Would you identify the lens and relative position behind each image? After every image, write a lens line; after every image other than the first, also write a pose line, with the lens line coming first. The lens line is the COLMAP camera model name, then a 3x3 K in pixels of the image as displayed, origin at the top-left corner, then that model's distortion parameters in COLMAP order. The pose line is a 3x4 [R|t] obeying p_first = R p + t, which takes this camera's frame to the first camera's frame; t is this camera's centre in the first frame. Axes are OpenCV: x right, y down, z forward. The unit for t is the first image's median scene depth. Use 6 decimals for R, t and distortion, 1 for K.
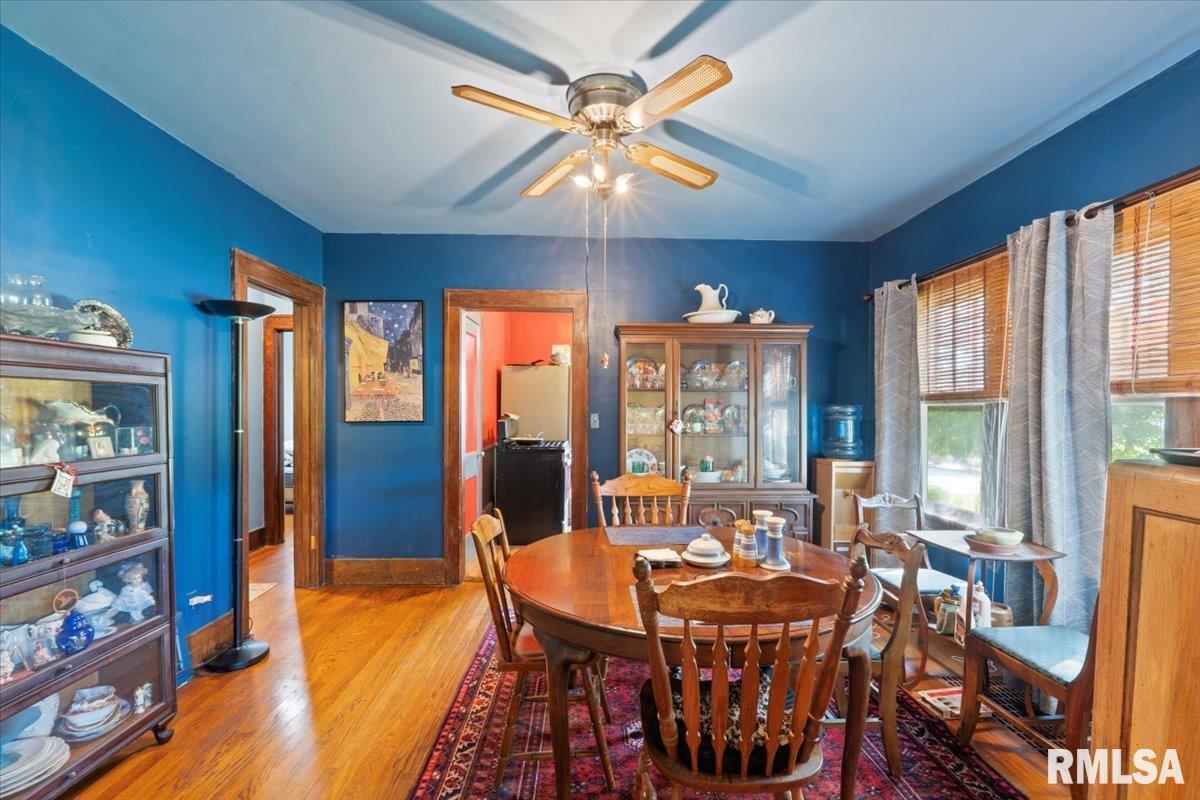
lens RADIAL K [[539.9, 0, 599.5], [0, 539.9, 404.1], [0, 0, 1]] dist [0.000355, 0.000374]
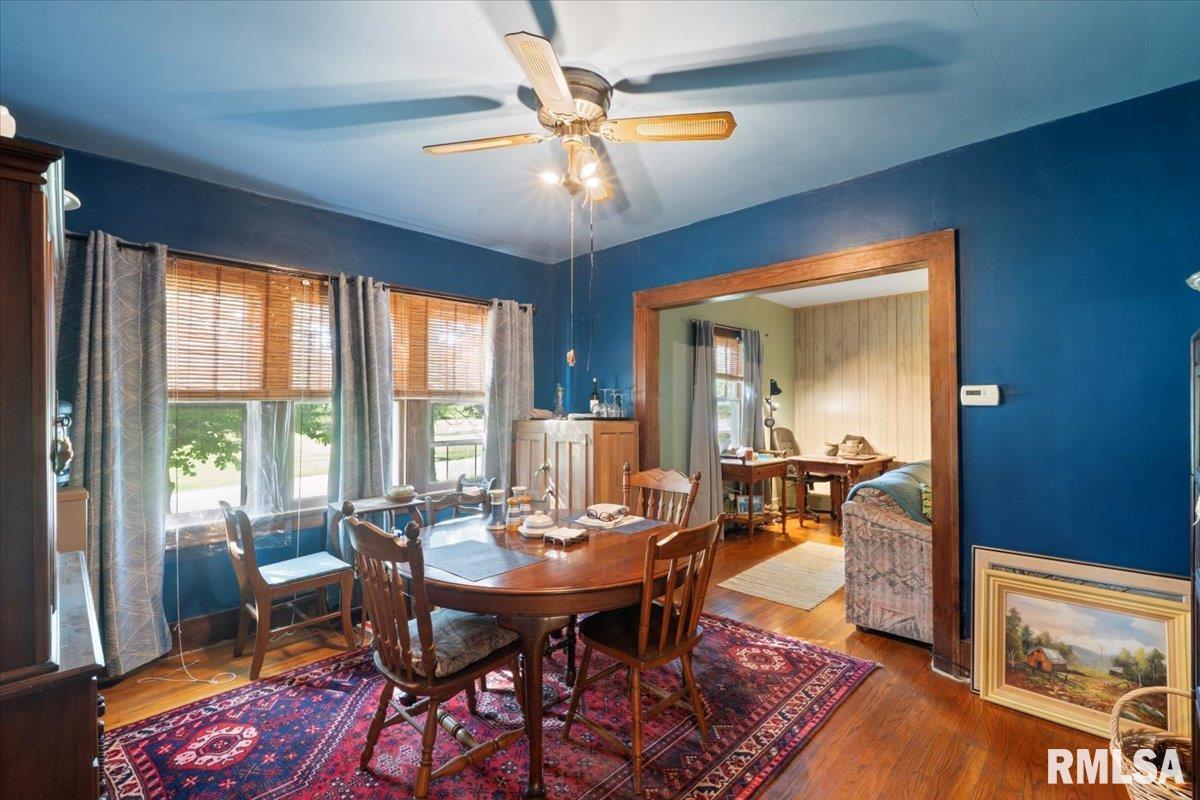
lens RADIAL K [[539.9, 0, 599.5], [0, 539.9, 404.1], [0, 0, 1]] dist [0.000355, 0.000374]
pose [[-0.703945, -0.003148, 0.710248, -0.779435], [-0.003526, 0.999993, 0.000936, -0.001821], [-0.710246, -0.001845, -0.703951, 1.816790]]
